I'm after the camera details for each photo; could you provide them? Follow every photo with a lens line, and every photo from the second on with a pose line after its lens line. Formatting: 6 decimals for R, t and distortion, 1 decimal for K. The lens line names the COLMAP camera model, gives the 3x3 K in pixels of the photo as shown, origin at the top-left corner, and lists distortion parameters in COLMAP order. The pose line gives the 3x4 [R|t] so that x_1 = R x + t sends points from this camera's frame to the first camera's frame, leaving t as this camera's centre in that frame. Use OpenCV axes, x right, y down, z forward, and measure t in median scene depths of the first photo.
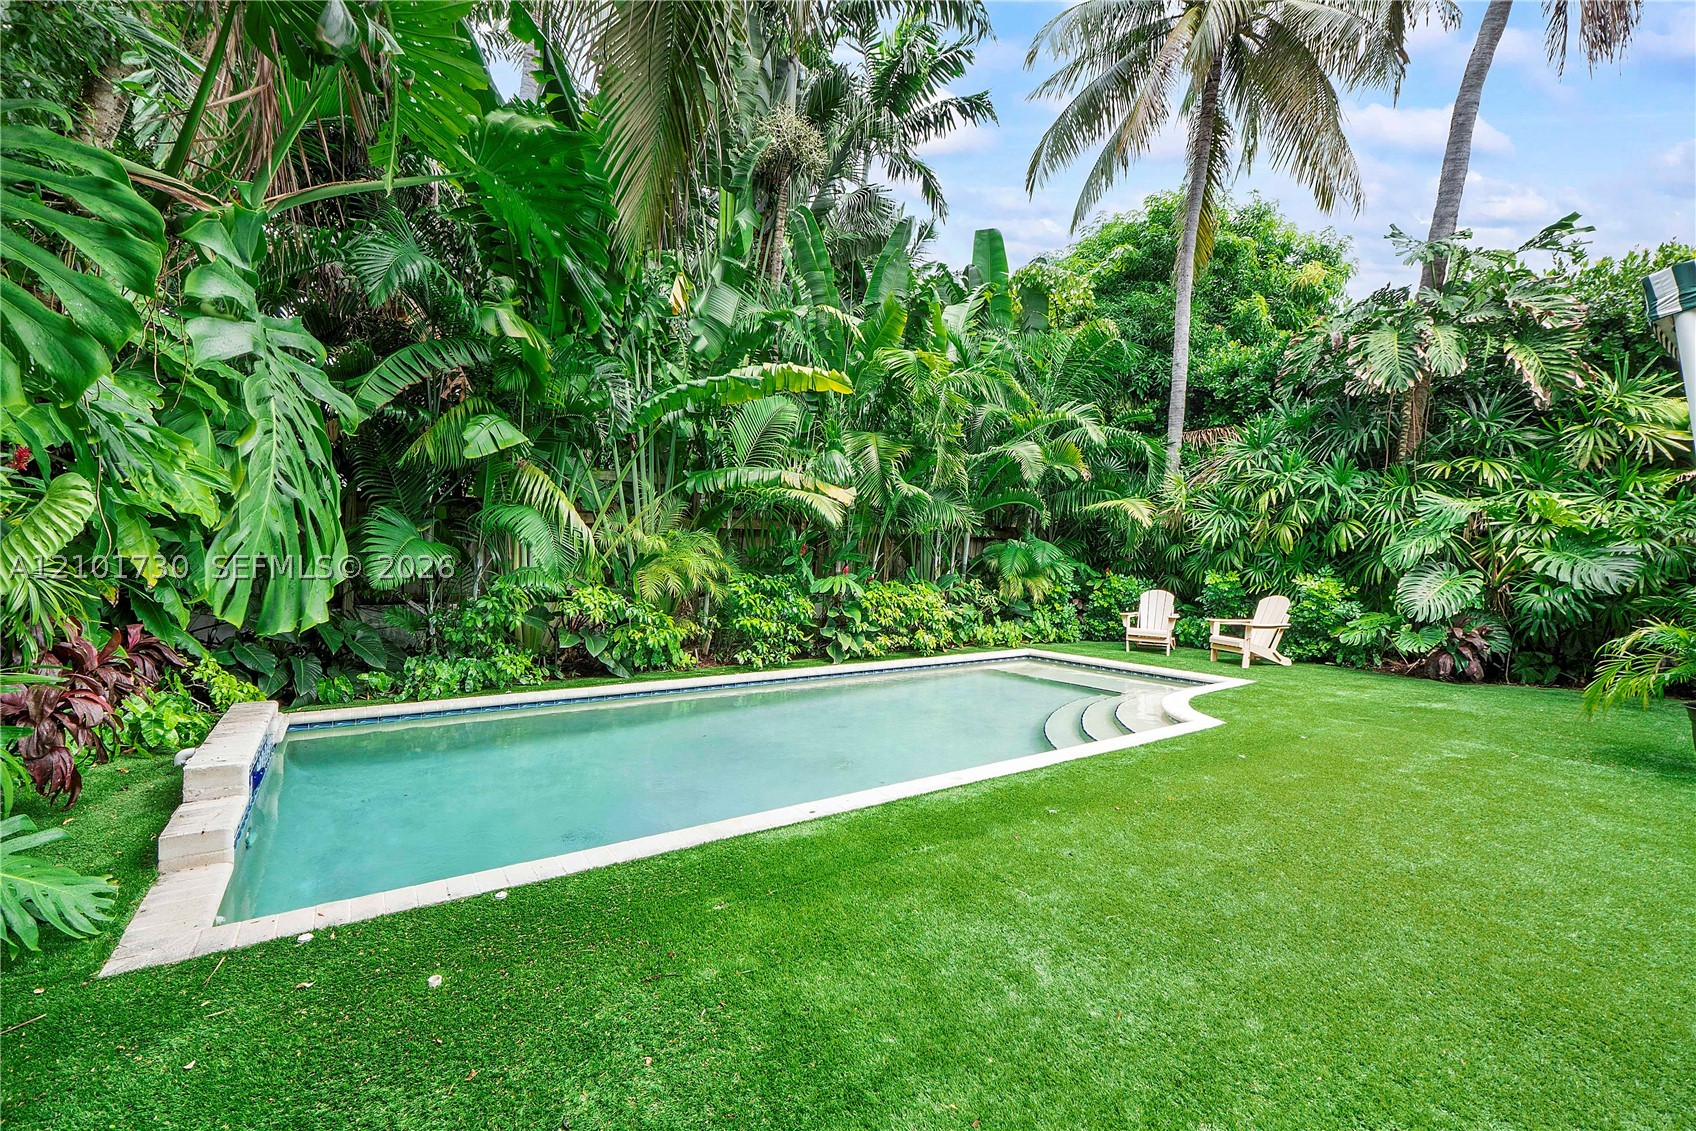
lens RADIAL K [[742.0, 0, 865.6], [0, 742.0, 561.0], [0, 0, 1]] dist [0.014061, -0.000104]
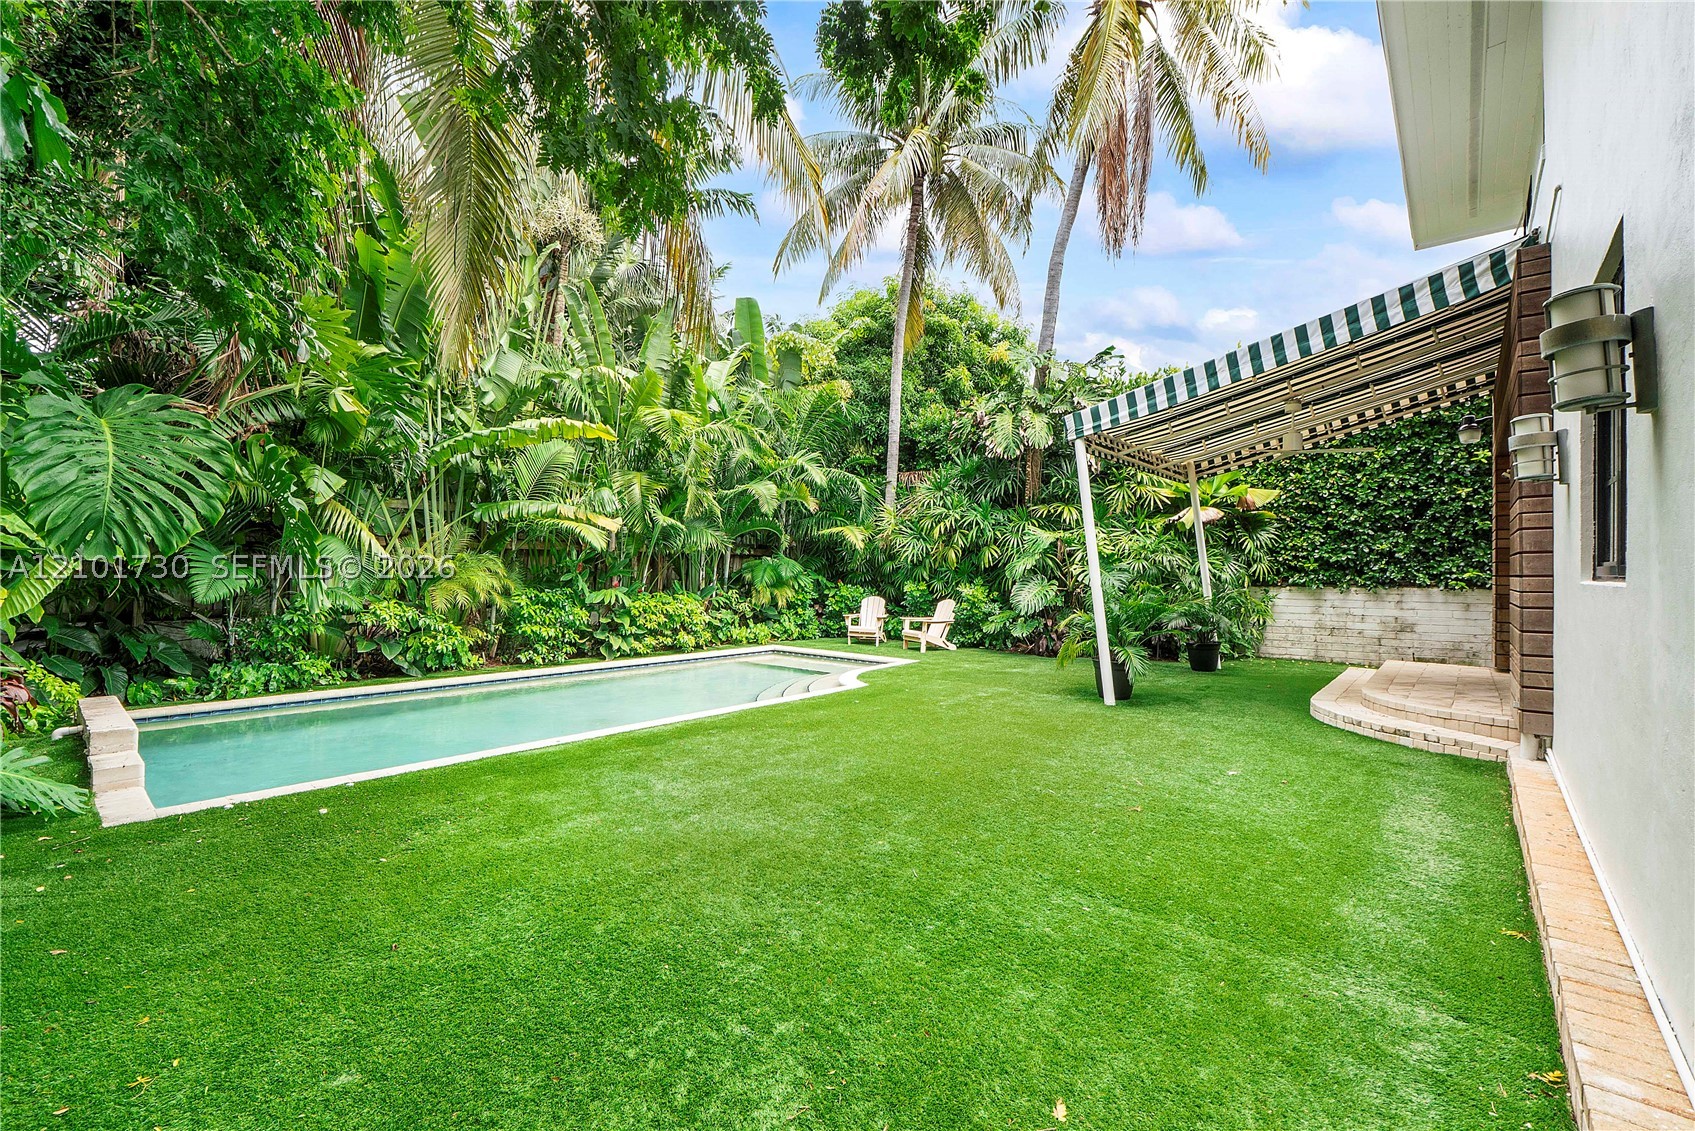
lens RADIAL K [[716.1, 0, 850.2], [0, 716.1, 566.6], [0, 0, 1]] dist [-0.004054, -0.000210]
pose [[0.970837, -0.004705, 0.239696, 0.066034], [0.005890, 0.999974, -0.004227, -0.009655], [-0.239670, 0.005515, 0.970839, -0.245149]]
